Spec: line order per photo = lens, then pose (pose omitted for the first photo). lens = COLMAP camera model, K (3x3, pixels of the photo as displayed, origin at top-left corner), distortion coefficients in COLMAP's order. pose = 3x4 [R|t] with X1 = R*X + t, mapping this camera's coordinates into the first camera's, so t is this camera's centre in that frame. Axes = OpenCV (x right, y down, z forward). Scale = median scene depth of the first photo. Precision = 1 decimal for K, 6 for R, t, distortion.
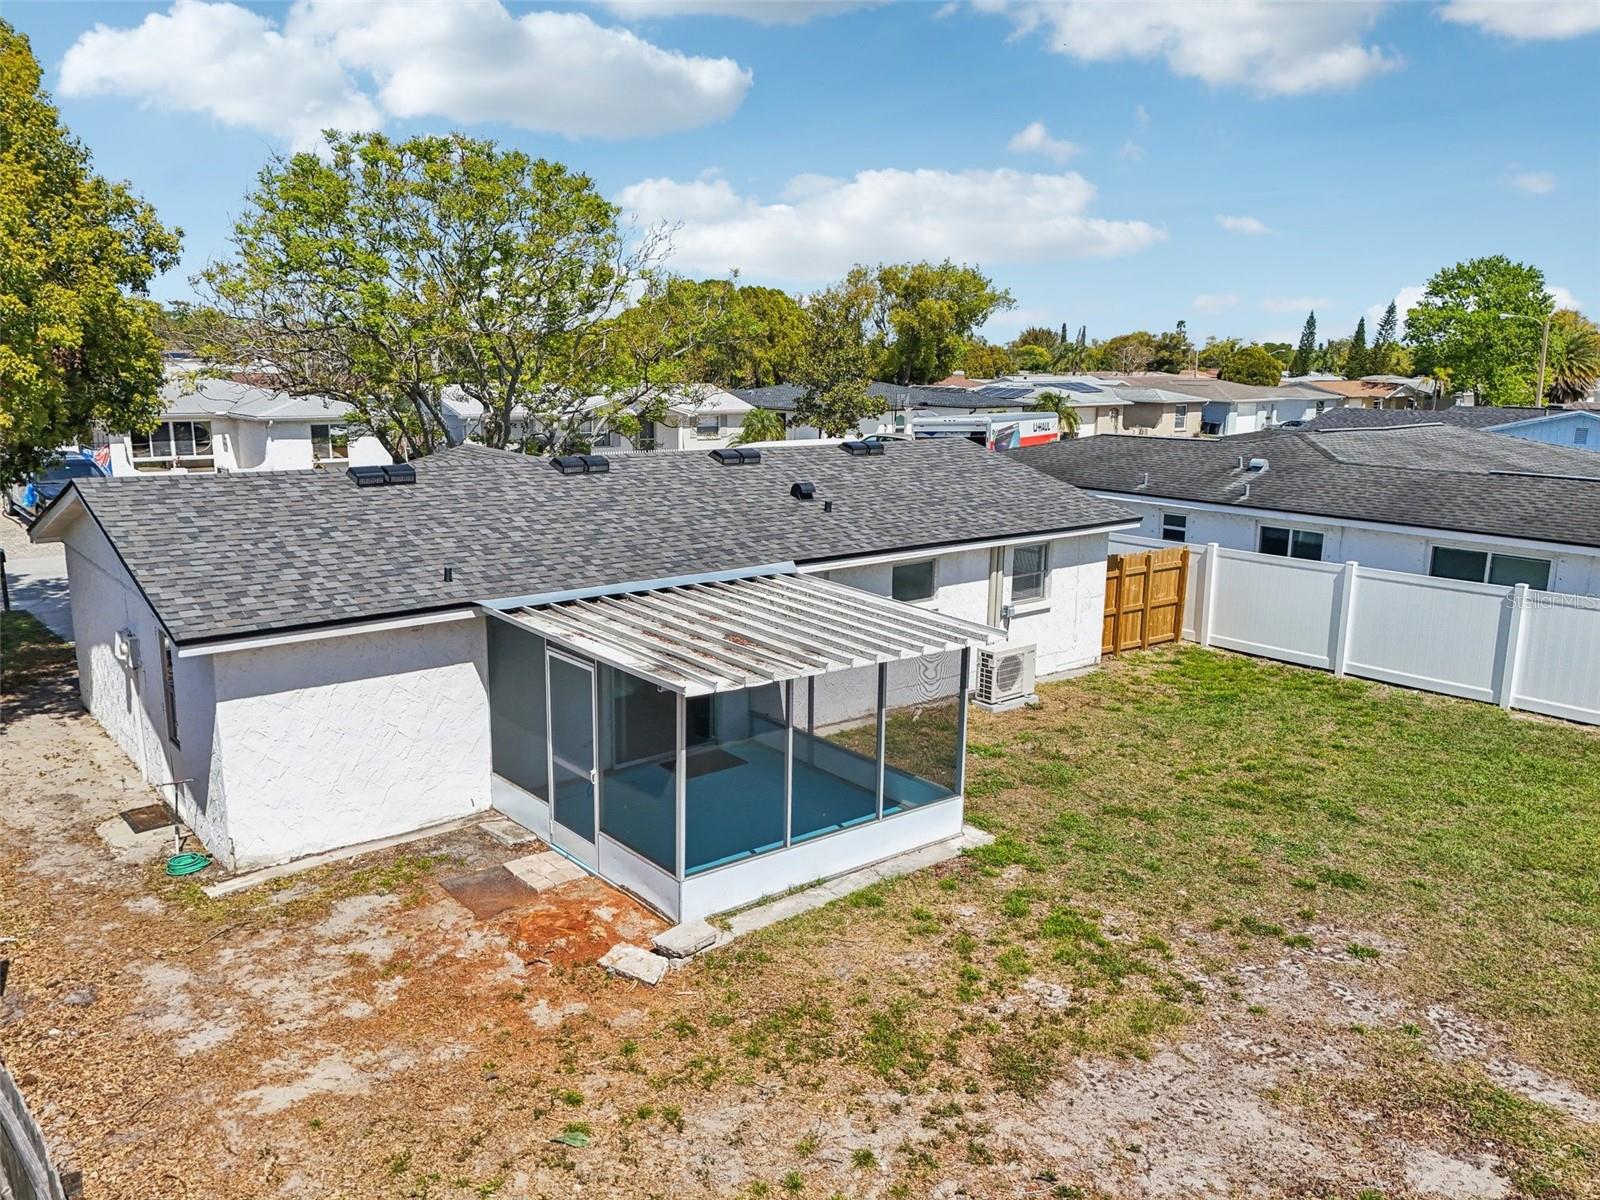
lens RADIAL K [[1155.9, 0, 792.3], [0, 1155.9, 595.5], [0, 0, 1]] dist [0.059861, -0.042270]
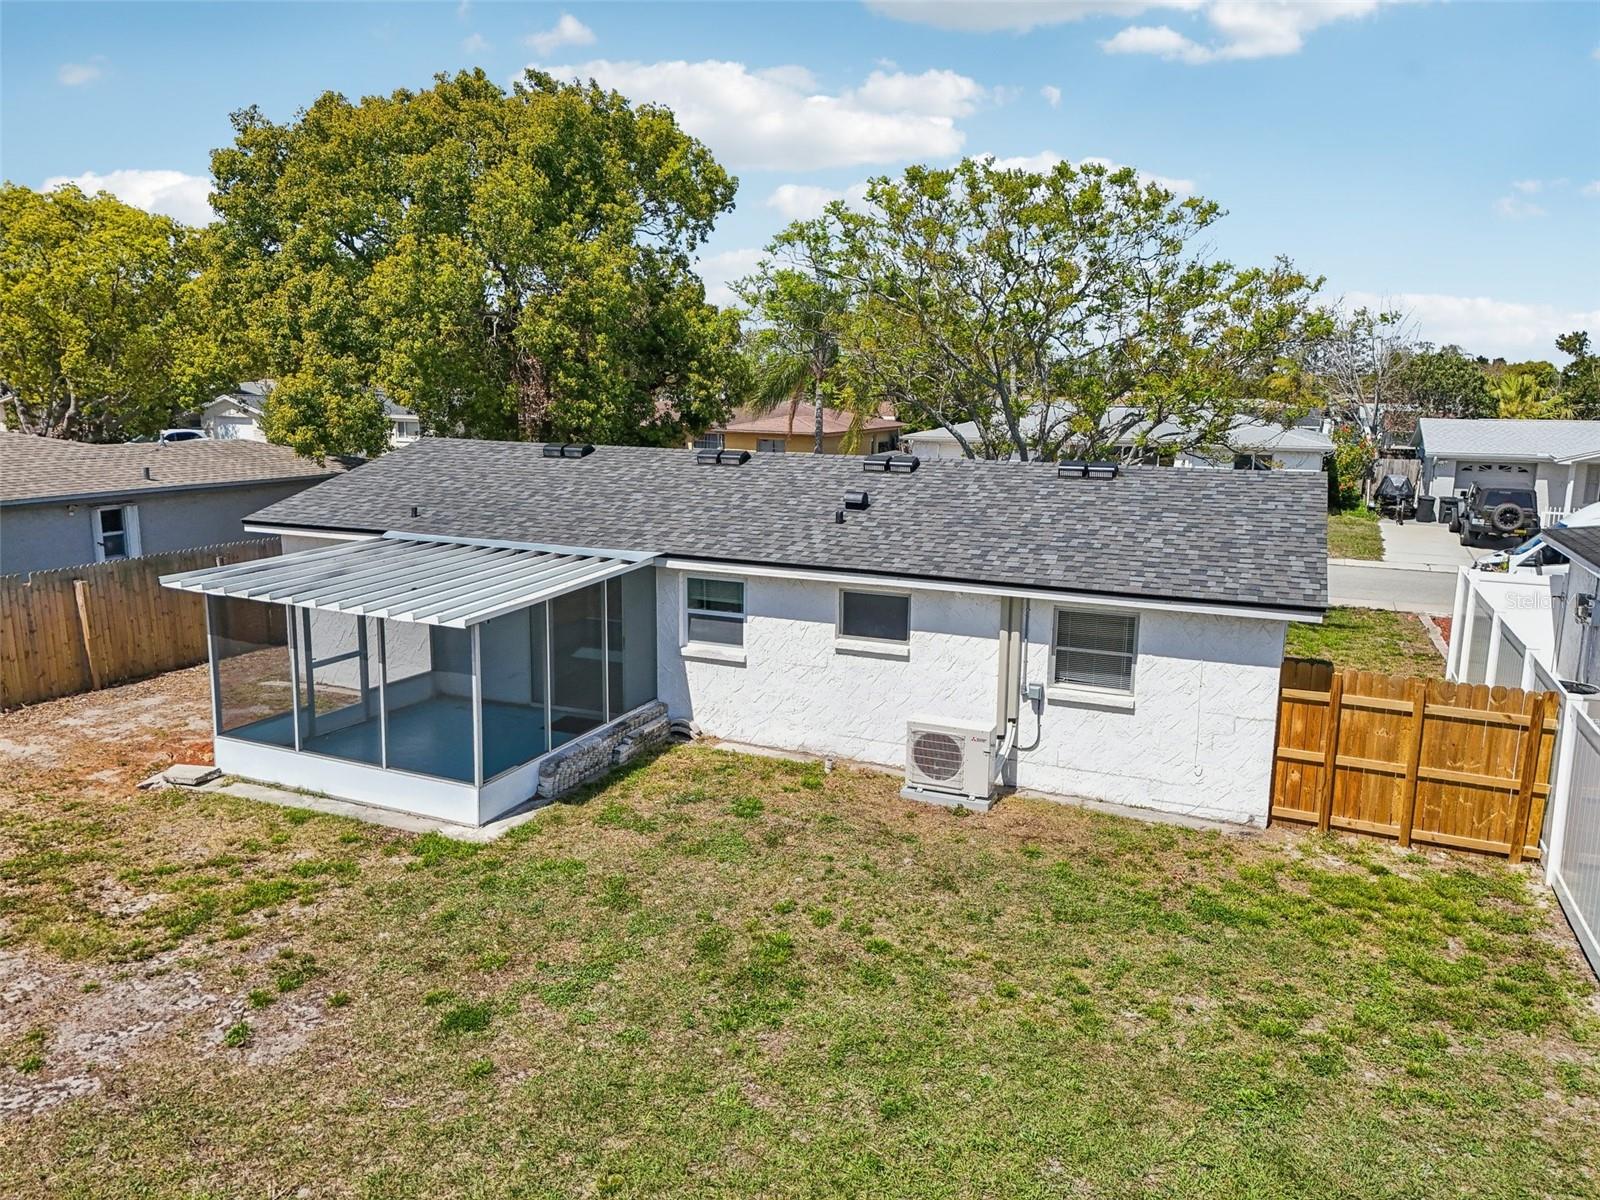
lens RADIAL K [[1155.9, 0, 792.3], [0, 1155.9, 595.5], [0, 0, 1]] dist [0.059861, -0.042270]
pose [[0.476879, 0.155093, -0.865178, 1.141111], [-0.188103, 0.979513, 0.071908, -0.106848], [0.858606, 0.128451, 0.496283, 0.765674]]
